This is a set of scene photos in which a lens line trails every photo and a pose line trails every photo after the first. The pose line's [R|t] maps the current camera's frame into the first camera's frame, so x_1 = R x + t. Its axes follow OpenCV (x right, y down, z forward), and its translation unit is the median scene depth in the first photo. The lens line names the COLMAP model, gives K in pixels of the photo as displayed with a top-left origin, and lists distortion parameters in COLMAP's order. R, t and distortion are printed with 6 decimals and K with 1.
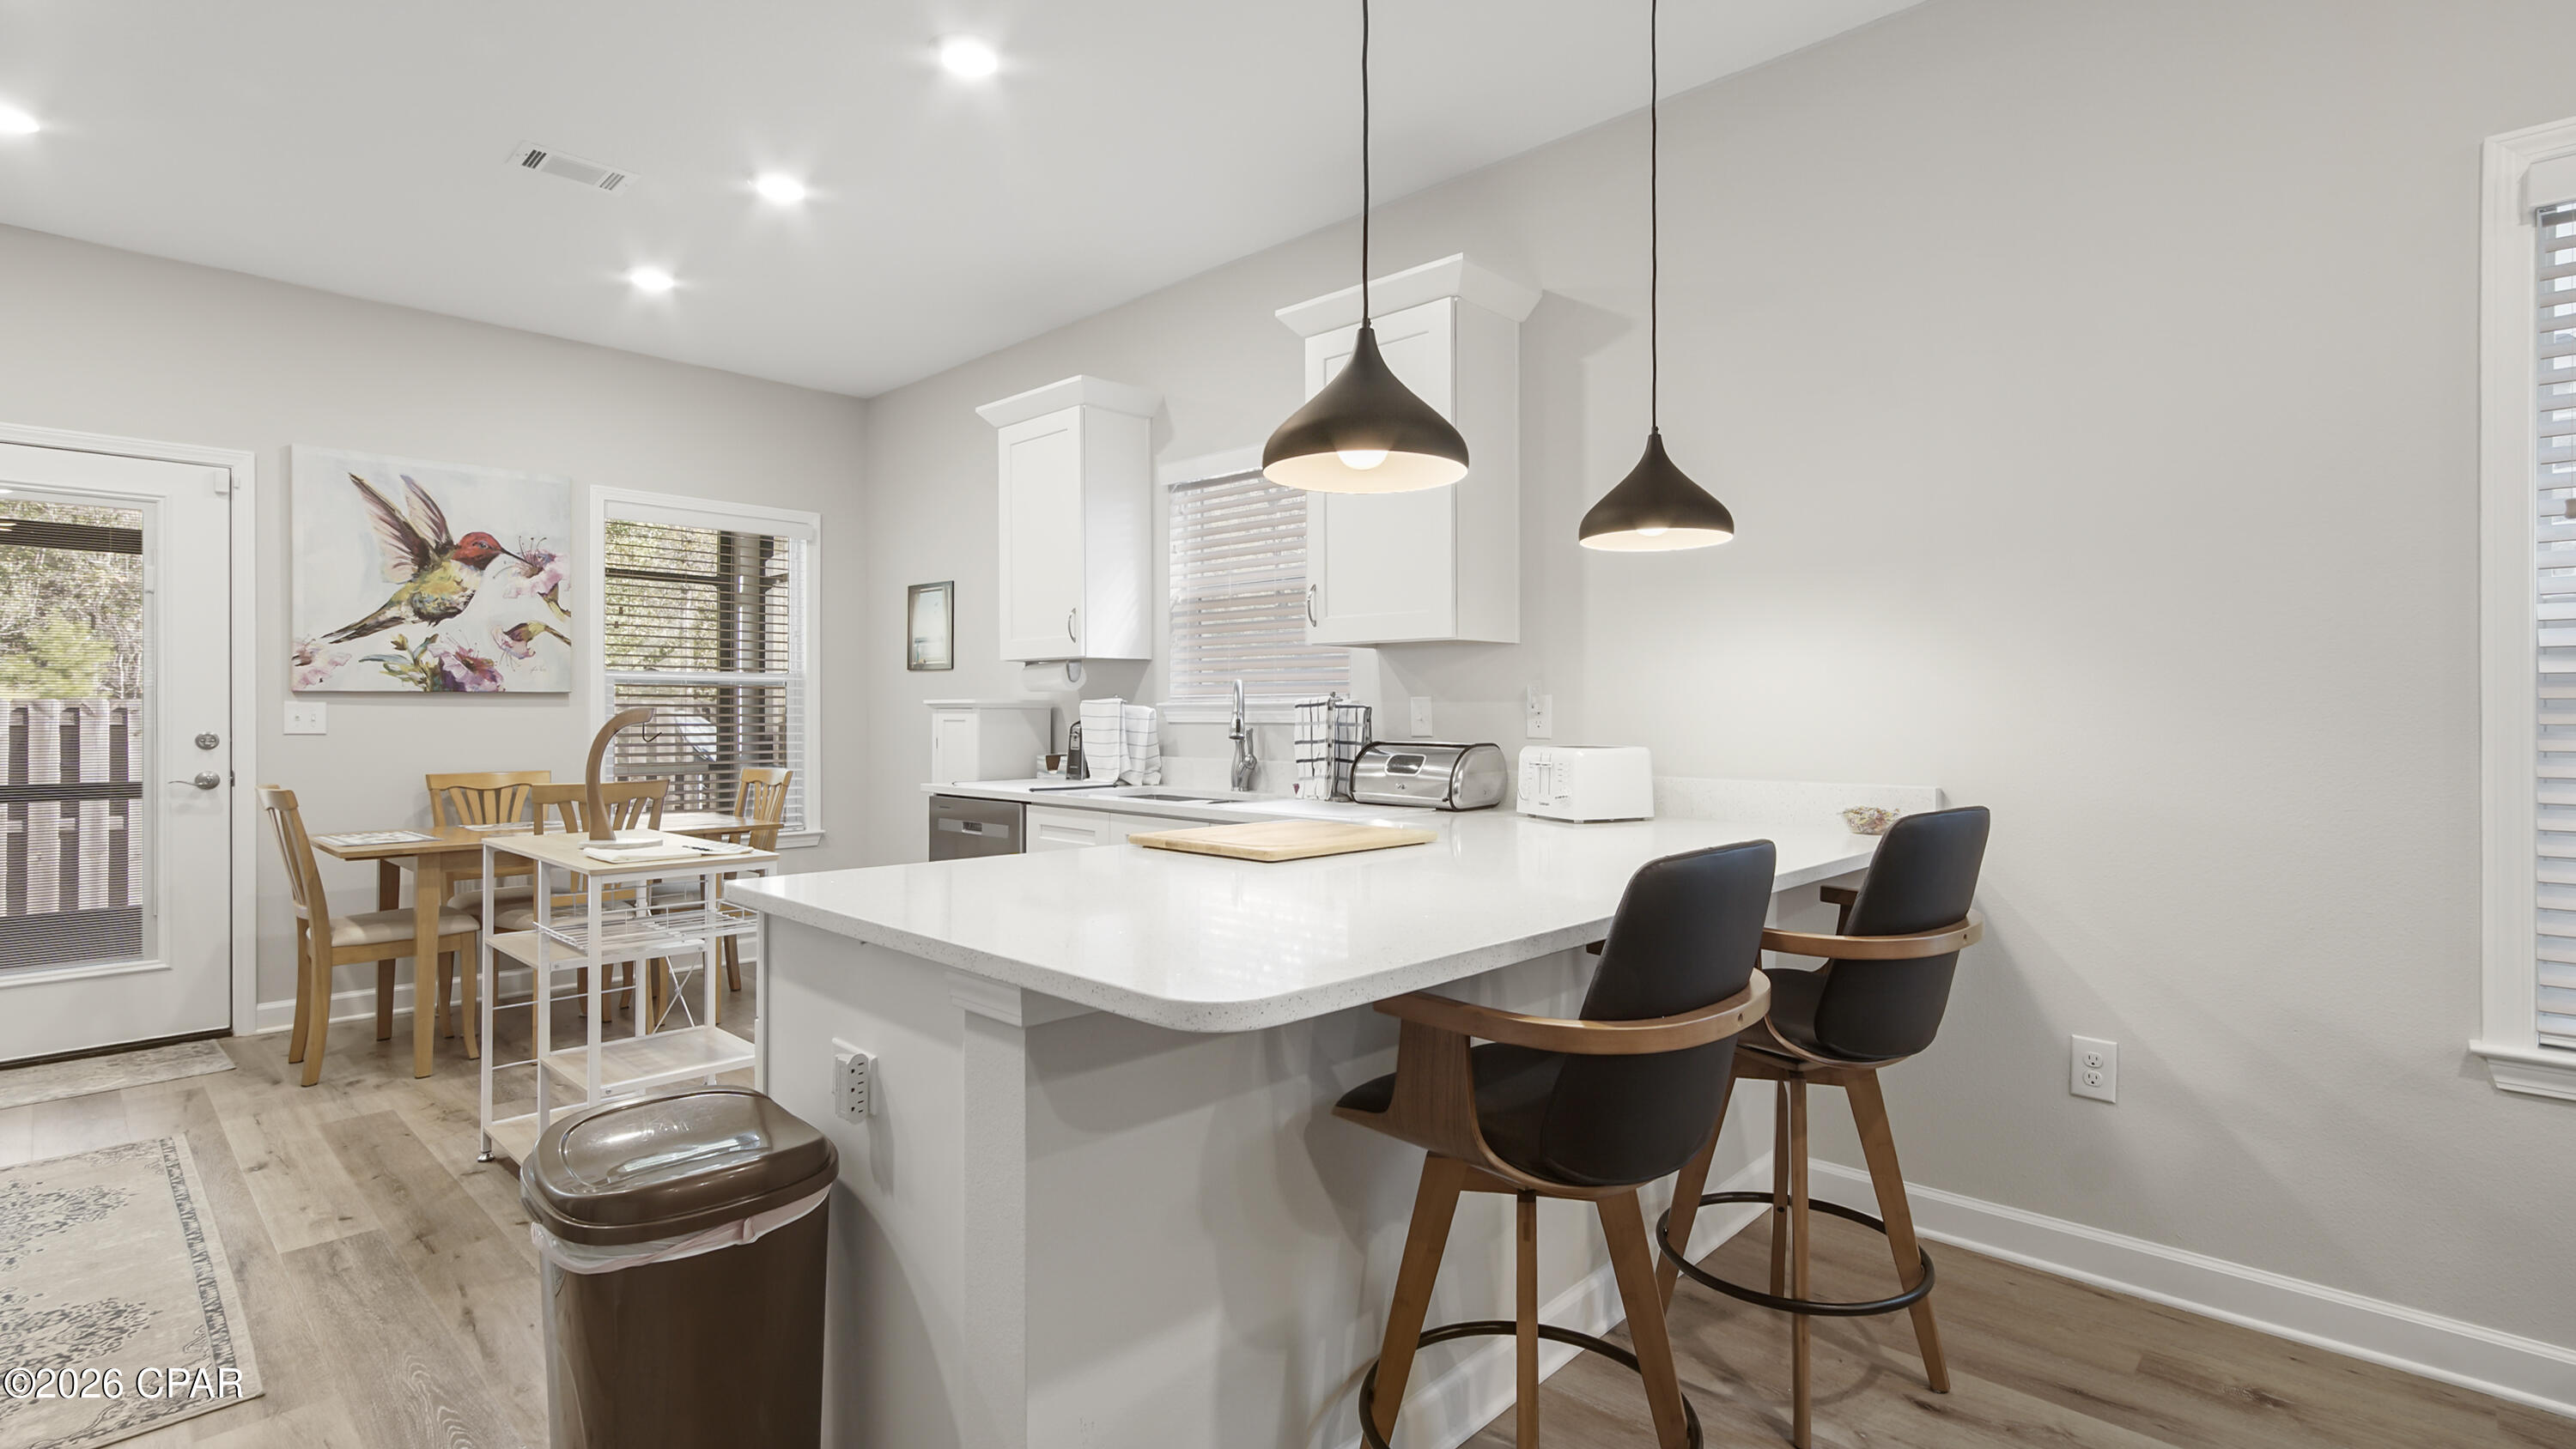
lens RADIAL K [[1197.4, 0, 1288.0], [0, 1197.4, 724.5], [0, 0, 1]] dist [0.002449, 0.000504]
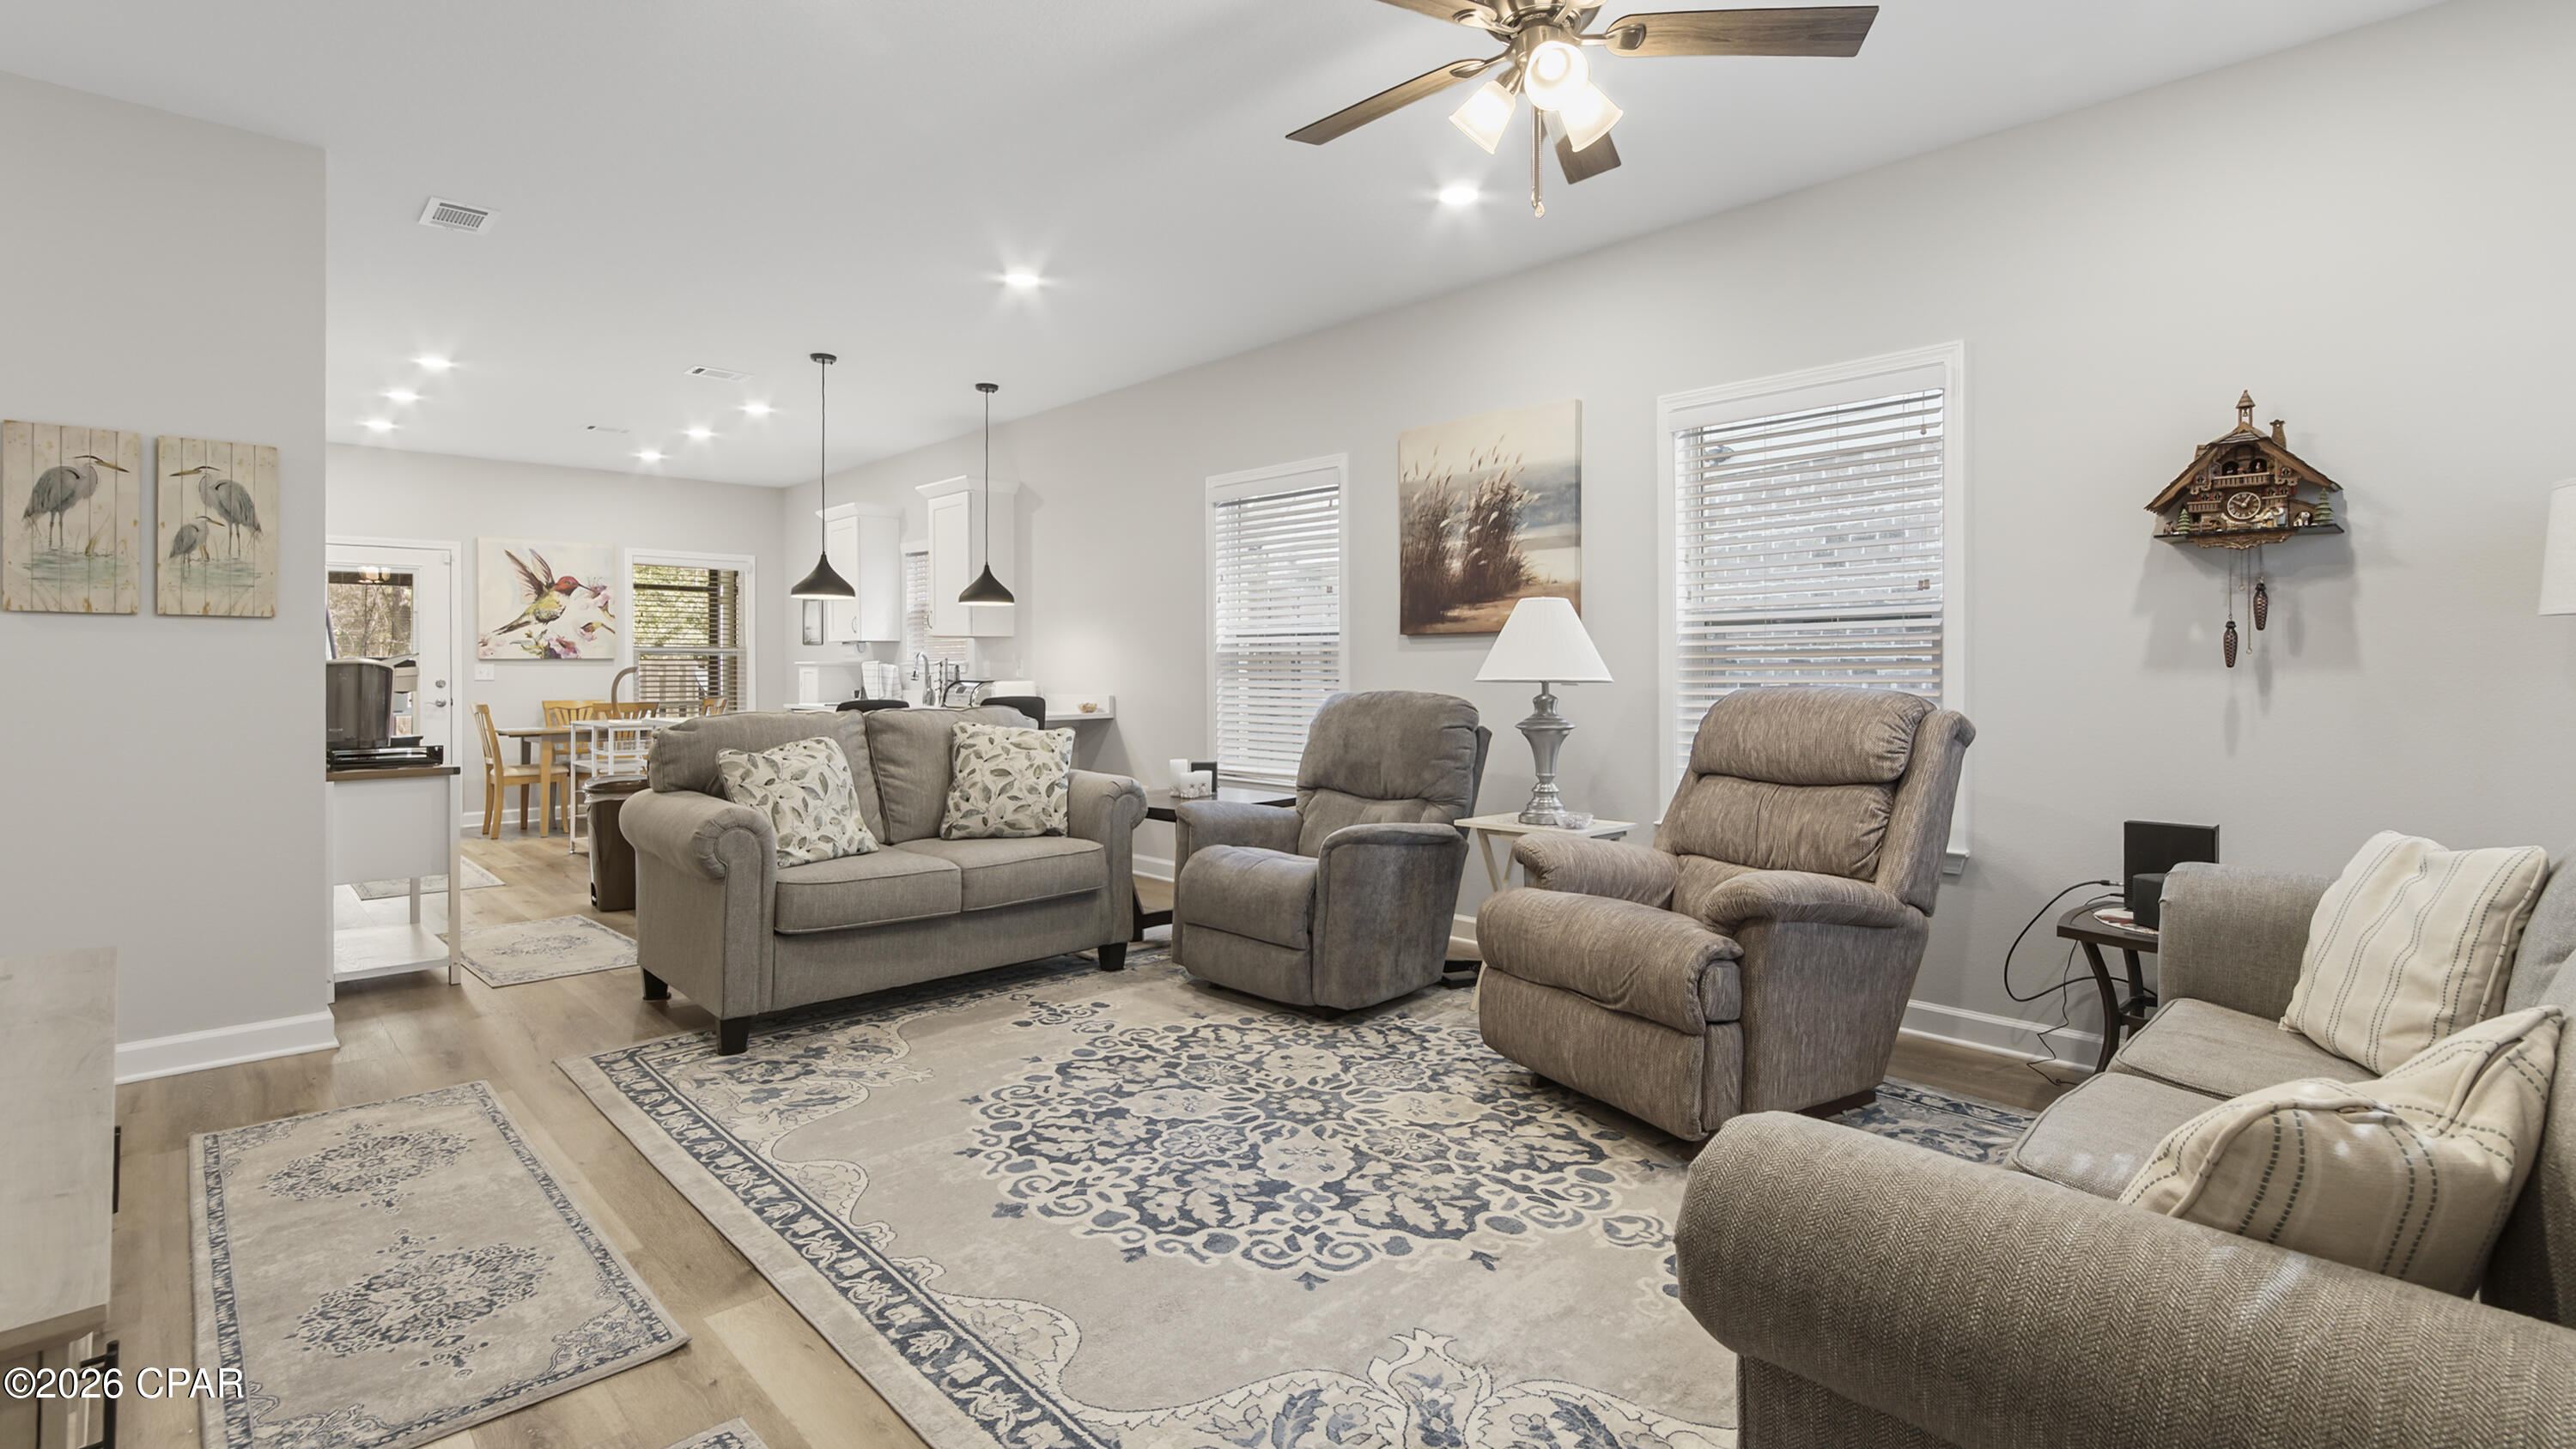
lens RADIAL K [[1163.8, 0, 1289.1], [0, 1163.8, 685.0], [0, 0, 1]] dist [-0.000309, -0.000136]
pose [[0.999284, -0.003797, -0.037637, 0.581018], [0.003941, 0.999985, 0.003756, 0.013543], [0.037622, -0.003901, 0.999284, -0.866648]]
